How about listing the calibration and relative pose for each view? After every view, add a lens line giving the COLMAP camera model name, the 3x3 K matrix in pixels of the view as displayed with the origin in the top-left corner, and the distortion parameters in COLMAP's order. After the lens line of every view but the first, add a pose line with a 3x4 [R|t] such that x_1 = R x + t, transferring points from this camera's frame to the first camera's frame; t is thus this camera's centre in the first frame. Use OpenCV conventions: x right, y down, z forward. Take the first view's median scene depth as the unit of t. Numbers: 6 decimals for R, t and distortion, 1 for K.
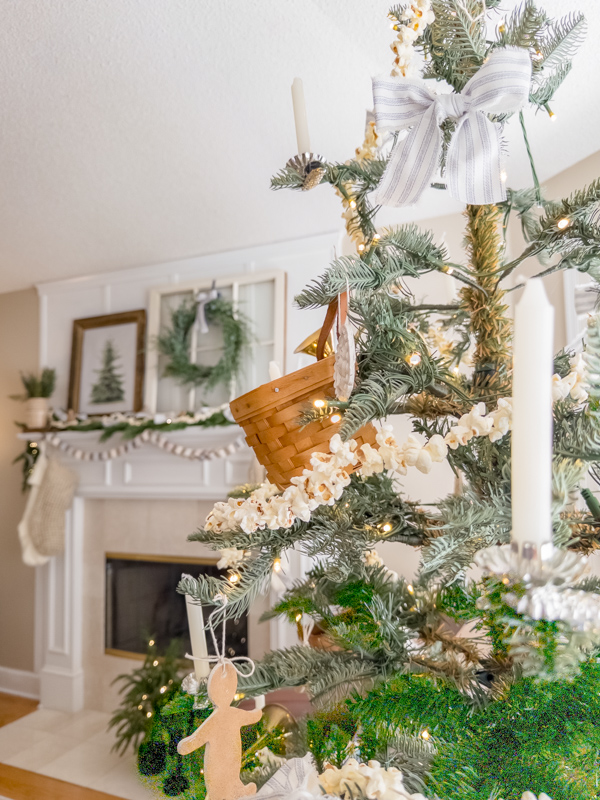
lens RADIAL K [[580.3, 0, 300.0], [0, 580.3, 400.0], [0, 0, 1]] dist [0.008076, -0.011107]
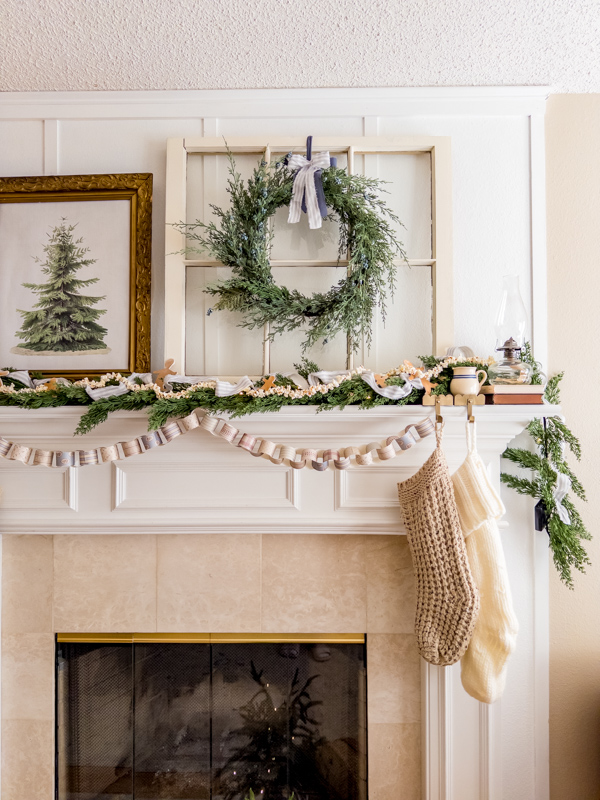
lens RADIAL K [[580.3, 0, 300.0], [0, 580.3, 400.0], [0, 0, 1]] dist [0.008076, -0.011107]
pose [[0.926739, 0.022593, 0.375025, -0.351407], [-0.047101, 0.997302, 0.056313, 0.010899], [-0.372741, -0.069851, 0.925303, 0.473572]]
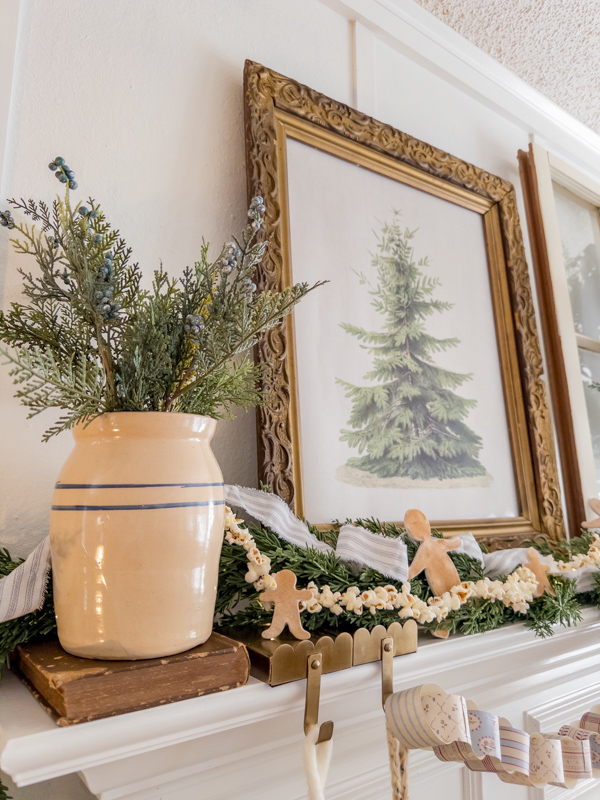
lens RADIAL K [[580.3, 0, 300.0], [0, 580.3, 400.0], [0, 0, 1]] dist [0.008076, -0.011107]
pose [[0.505291, 0.148004, 0.850162, -0.607123], [-0.088820, 0.988870, -0.119362, 0.007542], [-0.858366, -0.015199, 0.512813, 0.981625]]
